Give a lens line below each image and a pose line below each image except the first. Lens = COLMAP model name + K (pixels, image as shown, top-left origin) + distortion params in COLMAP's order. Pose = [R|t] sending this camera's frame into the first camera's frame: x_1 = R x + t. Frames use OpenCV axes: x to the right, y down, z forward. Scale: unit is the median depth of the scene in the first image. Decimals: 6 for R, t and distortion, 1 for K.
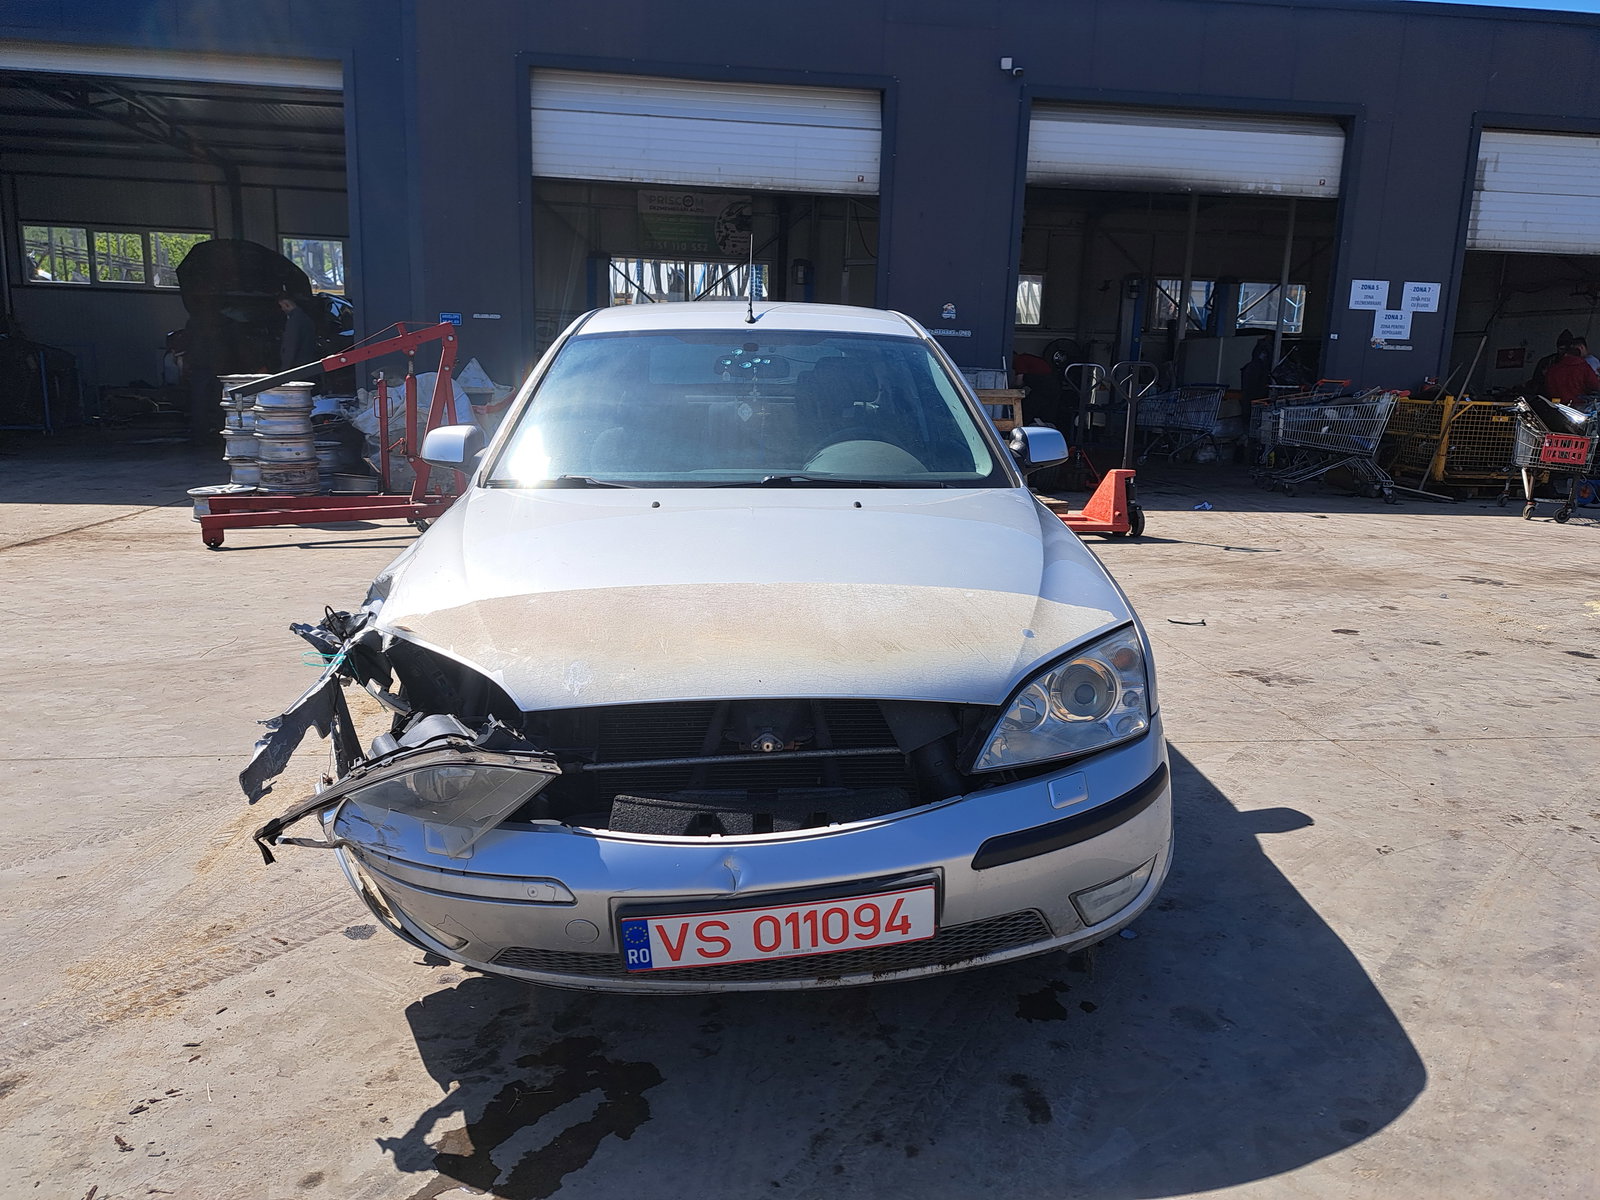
lens RADIAL K [[1113.7, 0, 800.0], [0, 1113.7, 600.0], [0, 0, 1]] dist [0.068901, -0.071294]
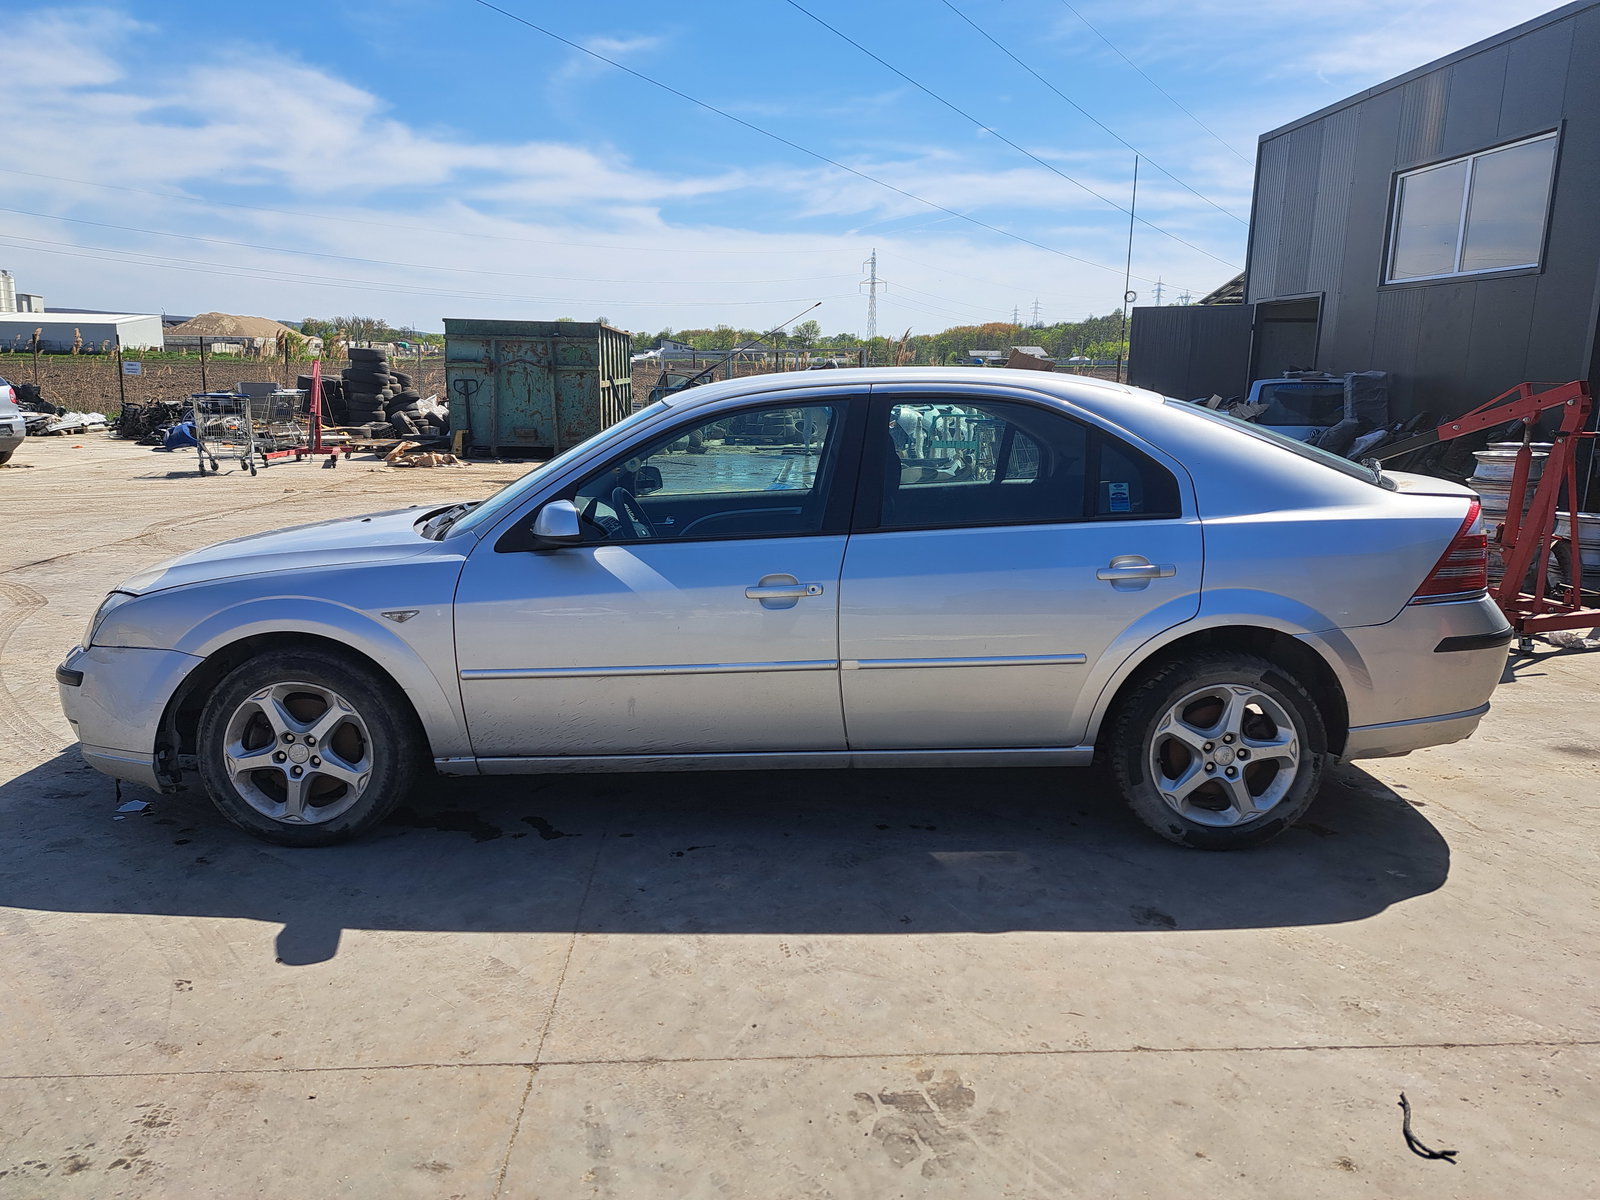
lens RADIAL K [[1113.7, 0, 800.0], [0, 1113.7, 600.0], [0, 0, 1]] dist [0.068901, -0.071294]
pose [[-0.039640, 0.157655, -0.986698, 1.256136], [-0.212891, 0.963469, 0.162496, -0.296064], [0.976272, 0.216500, -0.004629, 1.342675]]
